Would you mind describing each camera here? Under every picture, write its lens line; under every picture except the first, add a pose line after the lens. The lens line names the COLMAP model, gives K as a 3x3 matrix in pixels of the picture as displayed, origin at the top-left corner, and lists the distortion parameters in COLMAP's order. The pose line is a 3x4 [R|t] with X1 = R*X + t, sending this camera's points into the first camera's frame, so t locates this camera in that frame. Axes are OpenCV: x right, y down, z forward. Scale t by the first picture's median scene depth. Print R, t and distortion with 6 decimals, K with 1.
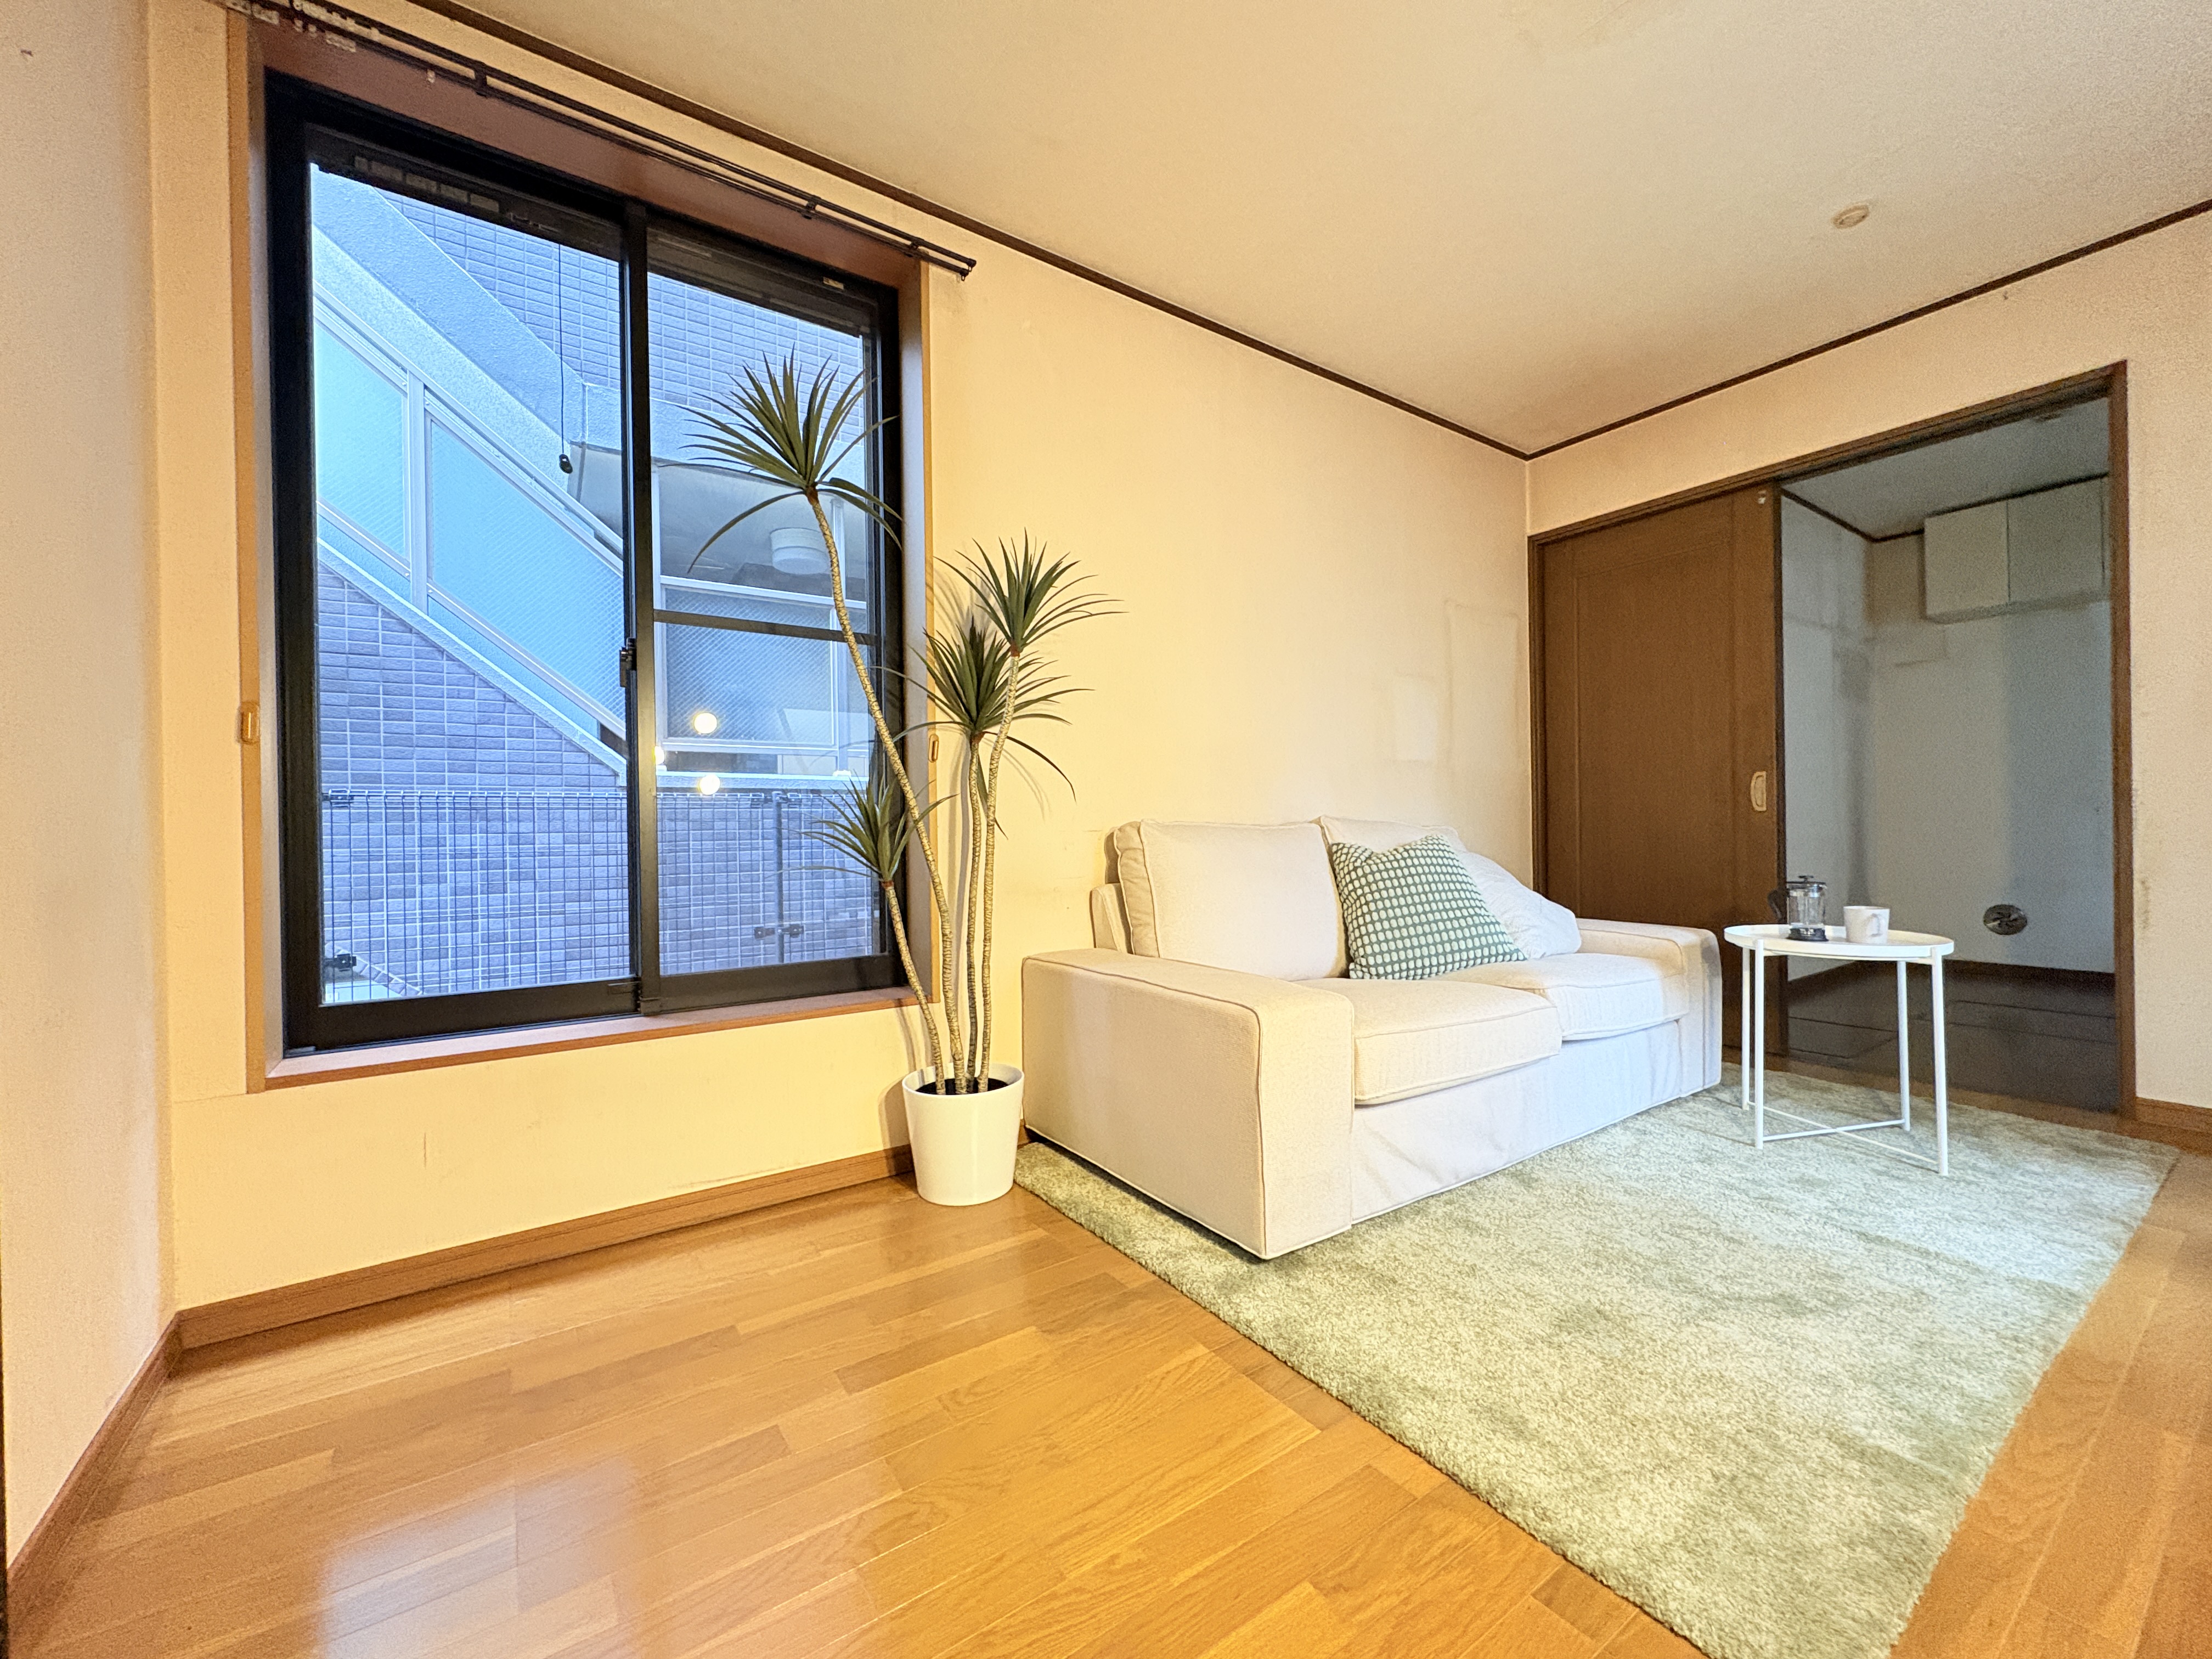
lens RADIAL K [[879.7, 0, 1107.5], [0, 879.7, 830.7], [0, 0, 1]] dist [-0.000102, 0.000525]
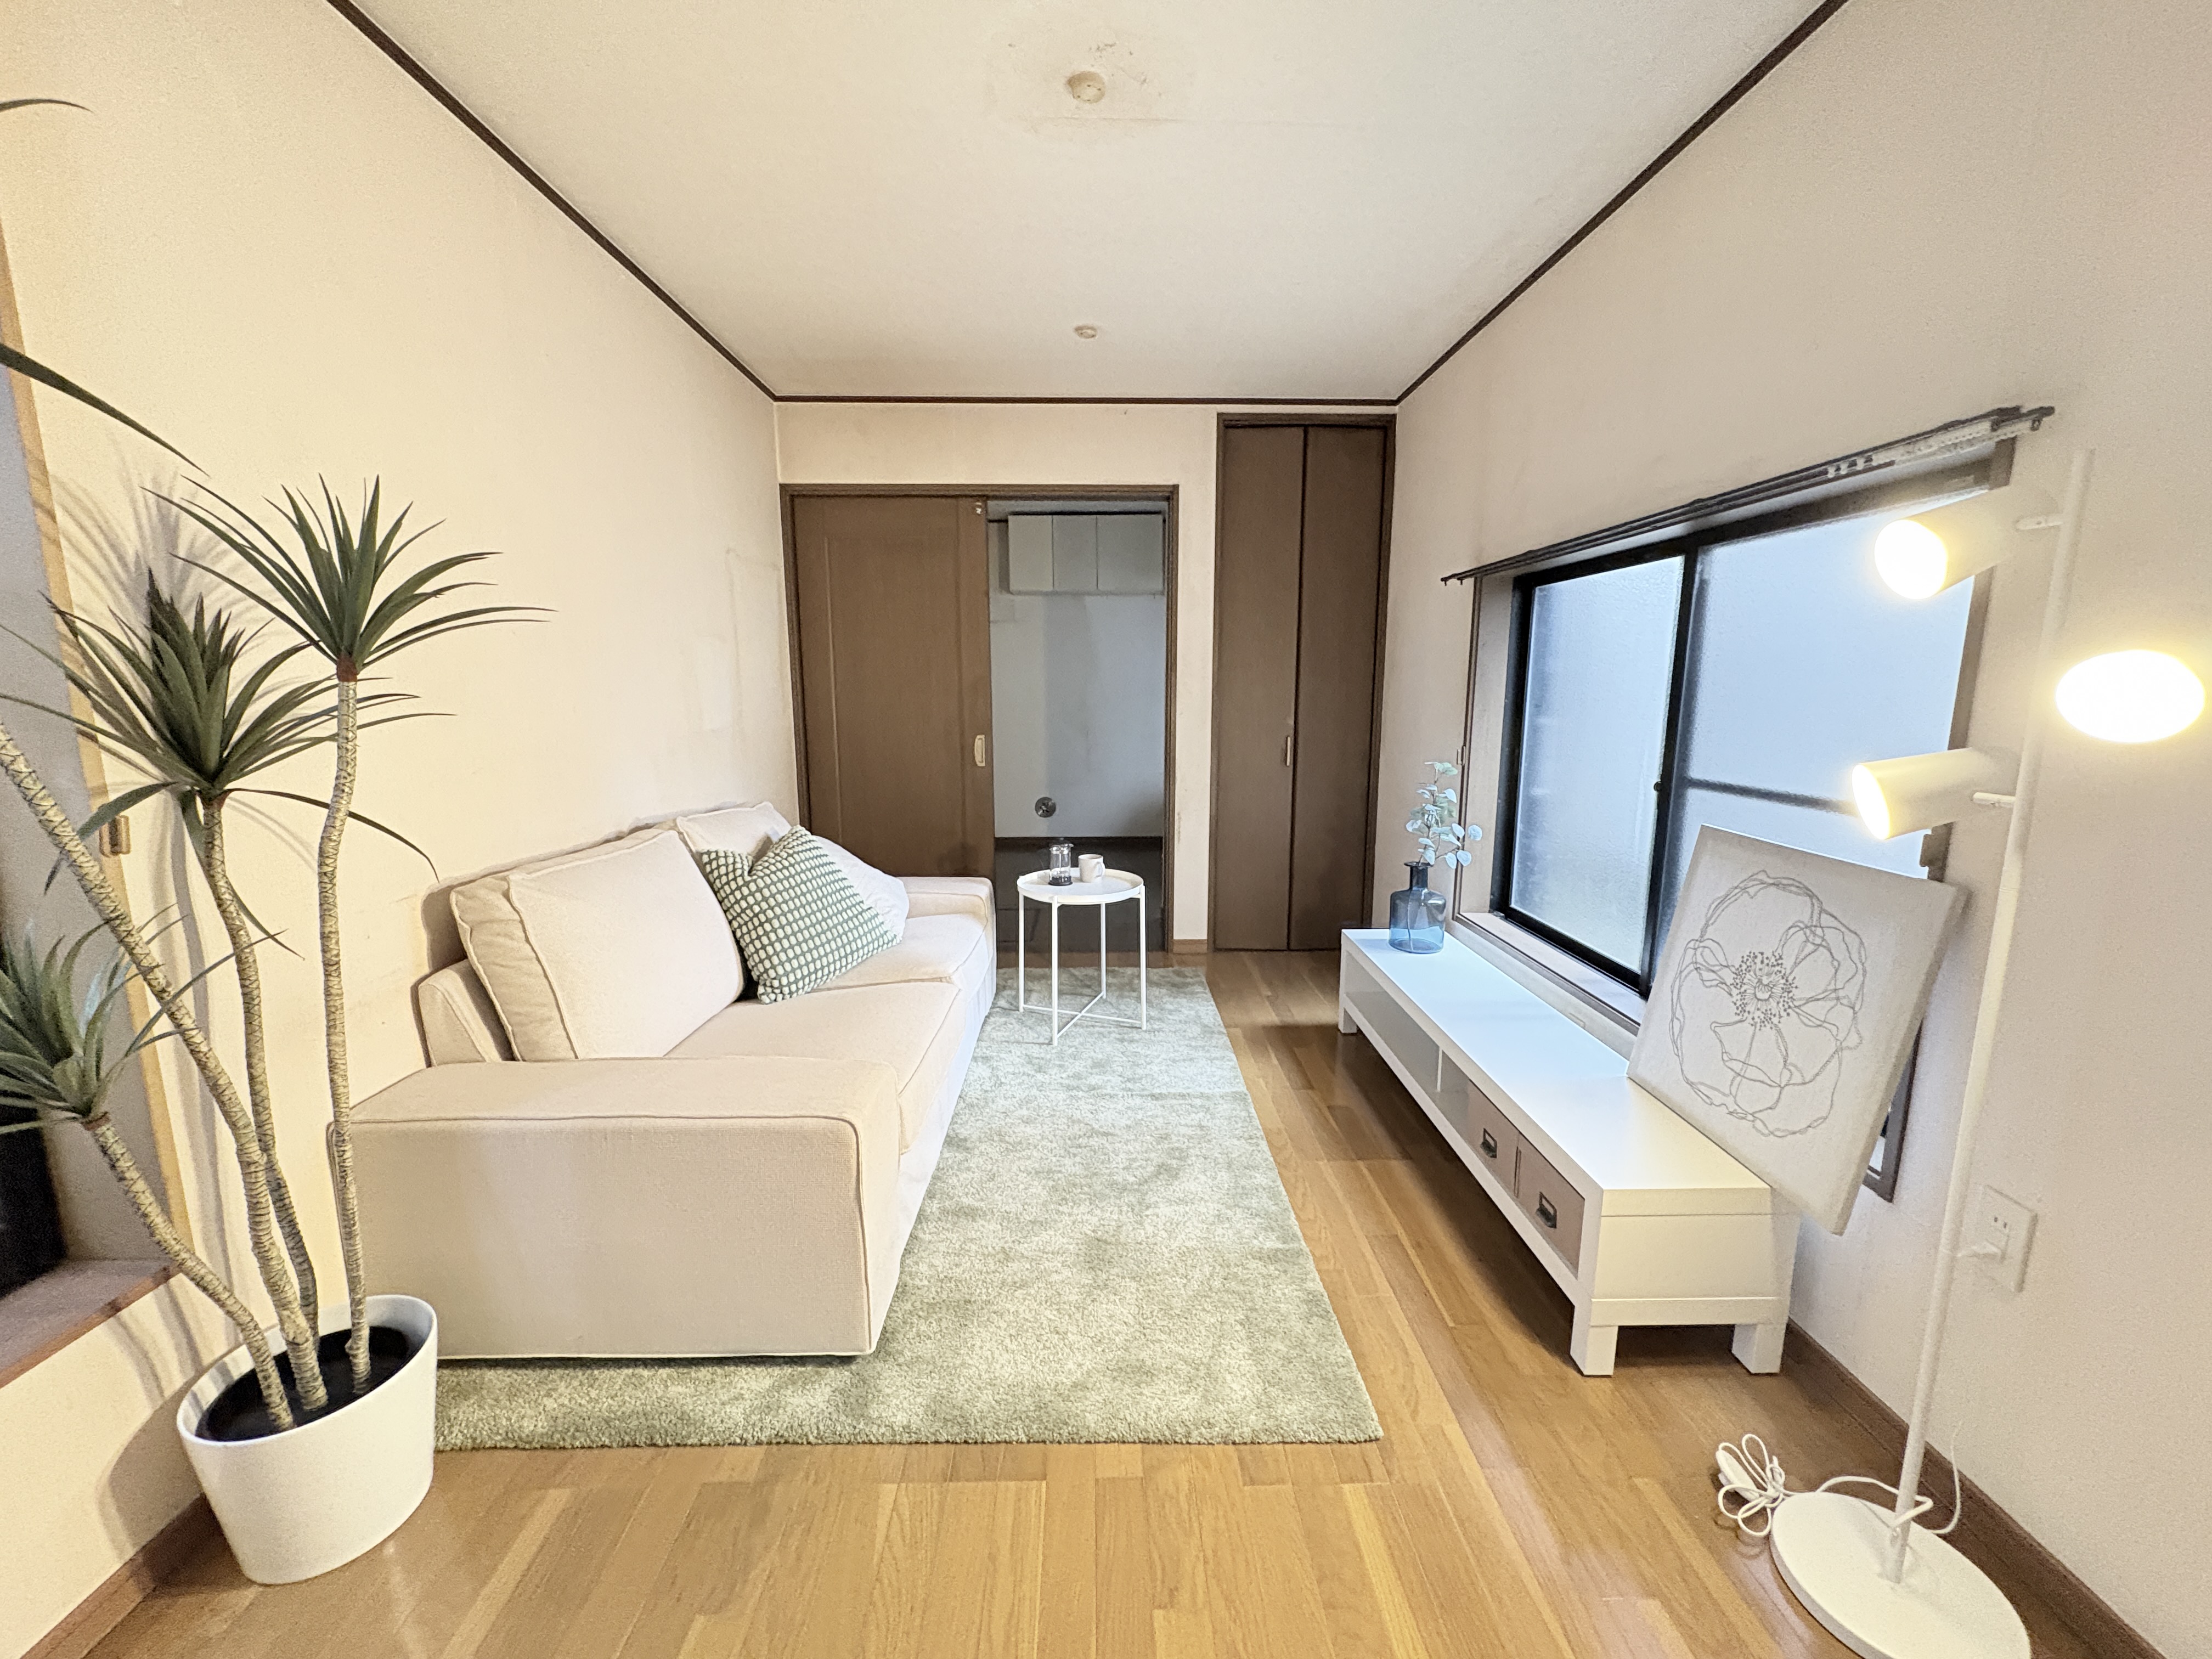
lens RADIAL K [[879.7, 0, 1107.5], [0, 879.7, 830.7], [0, 0, 1]] dist [-0.000102, 0.000525]
pose [[0.552674, -0.123082, 0.824258, -0.316254], [-0.006785, 0.988337, 0.152132, -0.186034], [-0.833370, -0.089673, 0.545393, 0.224117]]
